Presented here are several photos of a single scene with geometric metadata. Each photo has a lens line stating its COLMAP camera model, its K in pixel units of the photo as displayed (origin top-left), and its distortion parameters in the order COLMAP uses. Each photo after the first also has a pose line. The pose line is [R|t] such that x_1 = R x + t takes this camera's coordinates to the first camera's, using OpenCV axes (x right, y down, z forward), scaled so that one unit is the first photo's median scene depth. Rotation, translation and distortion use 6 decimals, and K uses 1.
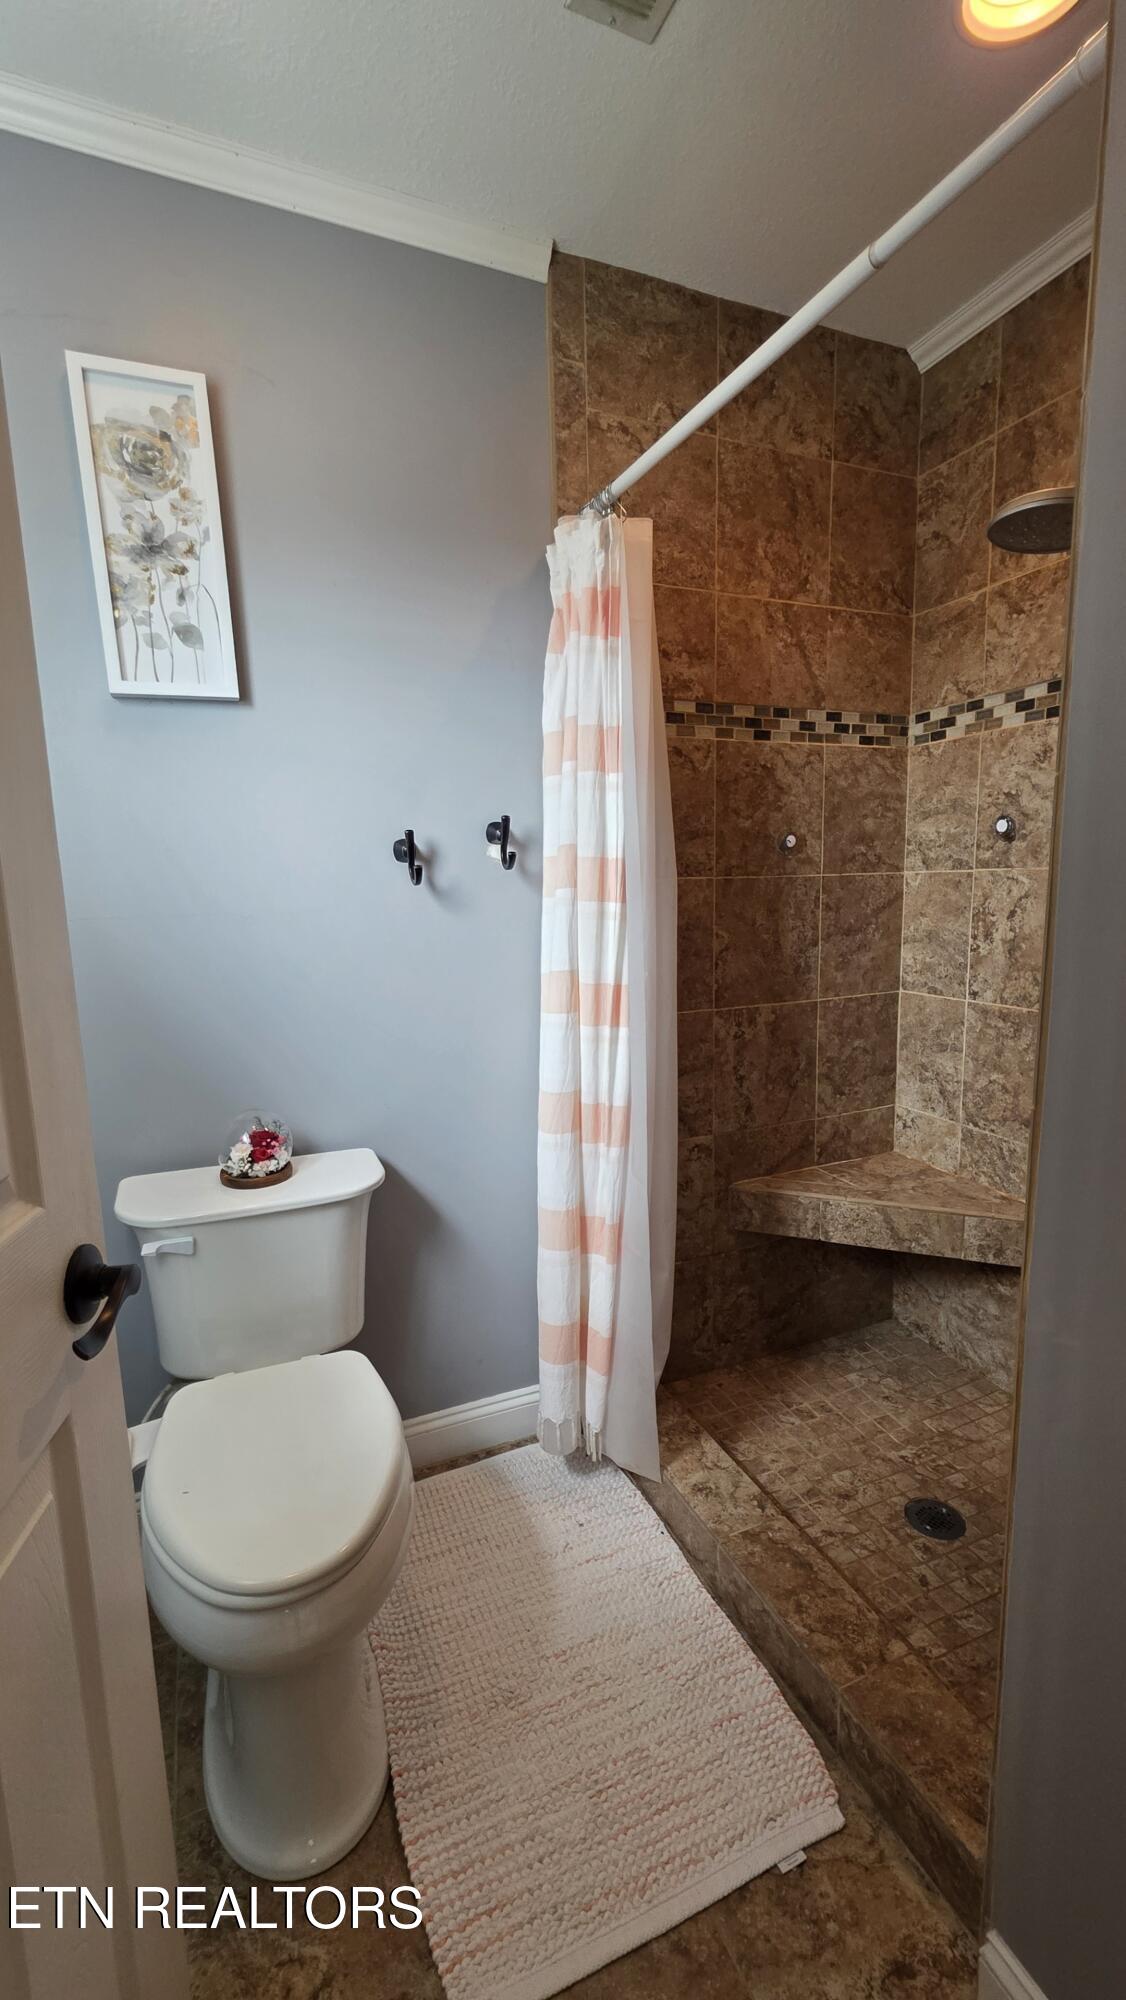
lens RADIAL K [[803.1, 0, 551.9], [0, 803.1, 1007.0], [0, 0, 1]] dist [0.004504, -0.000226]
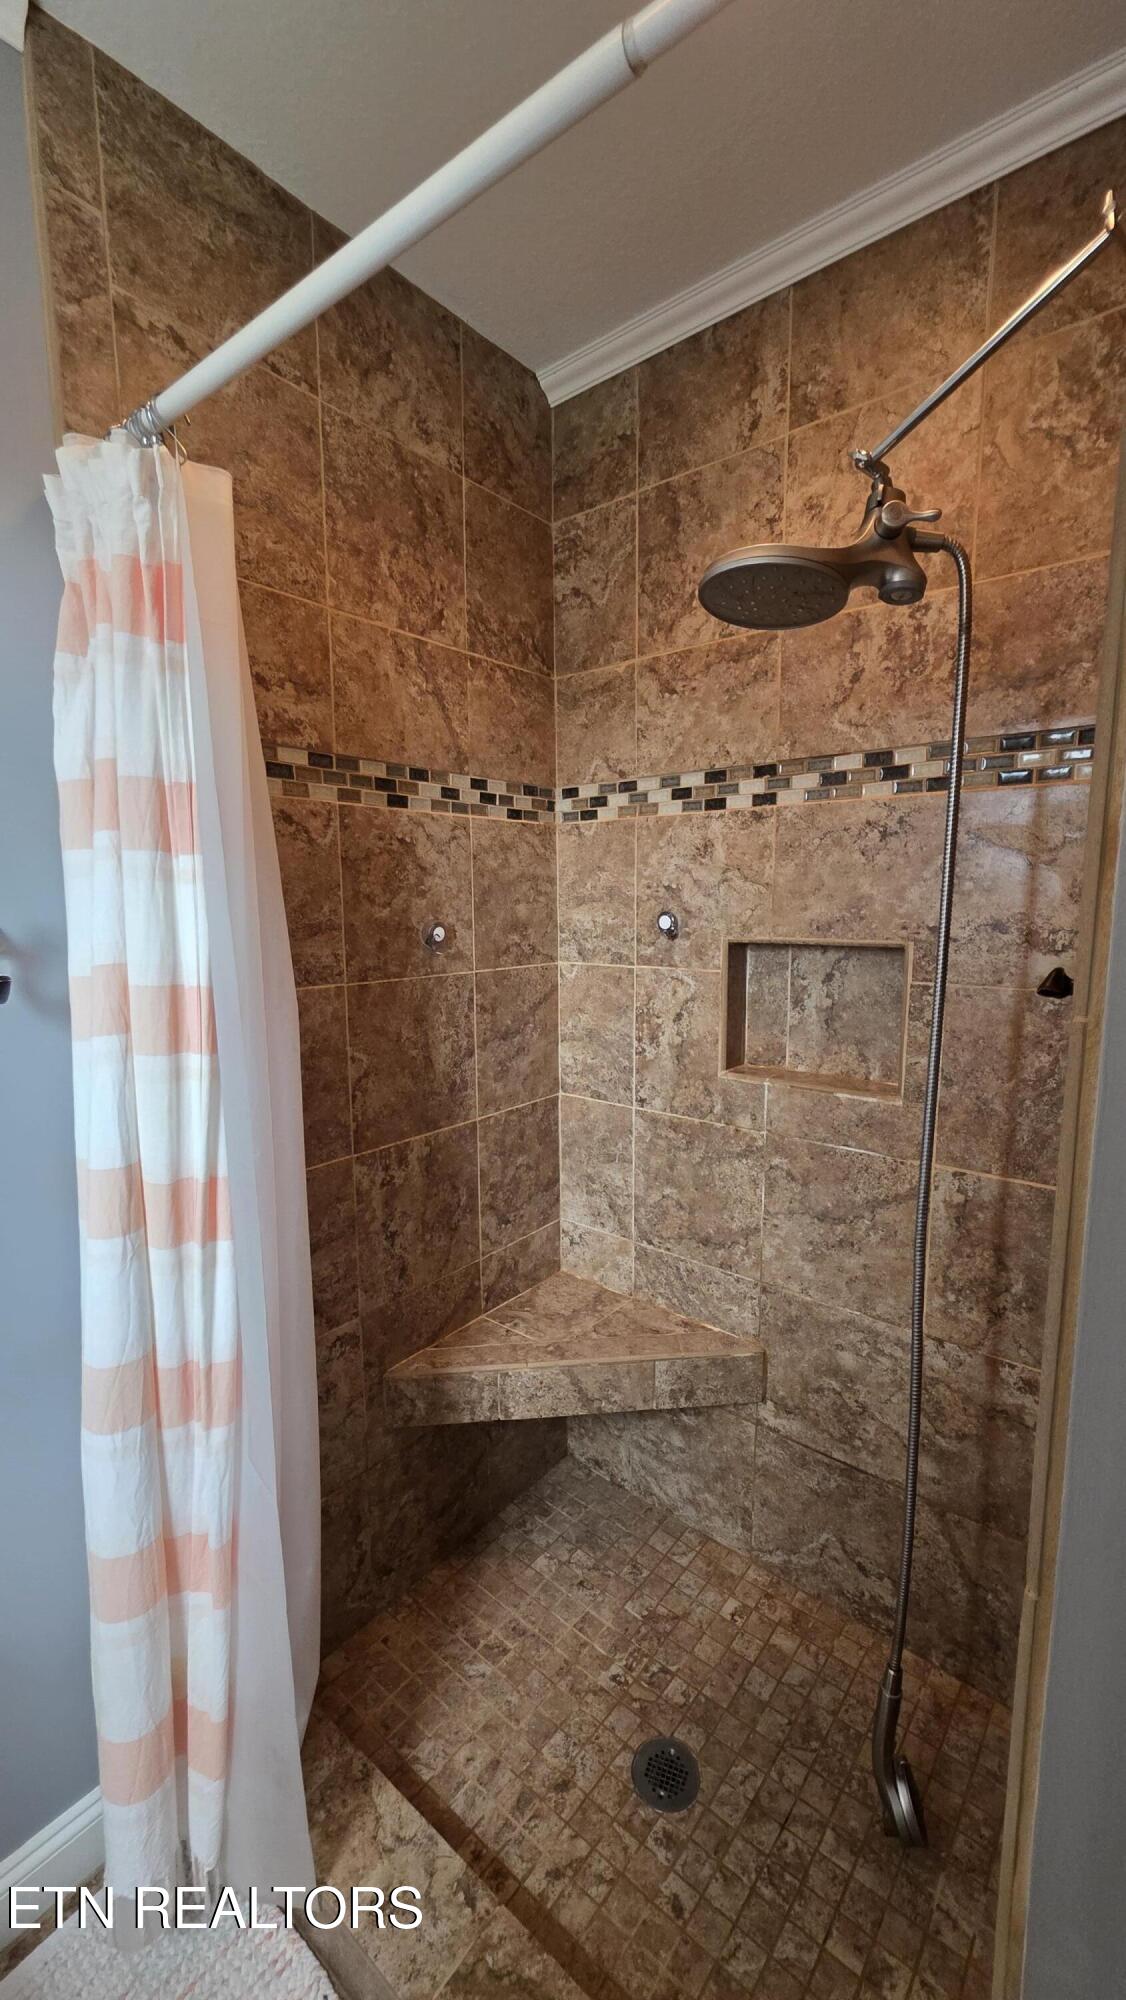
lens RADIAL K [[803.1, 0, 560.0], [0, 803.1, 1000.9], [0, 0, 1]] dist [0.004504, -0.000226]
pose [[0.882991, -0.042788, 0.467435, 0.030640], [0.064040, 0.997506, -0.029663, -0.118575], [-0.465000, 0.056127, 0.883530, 0.265181]]
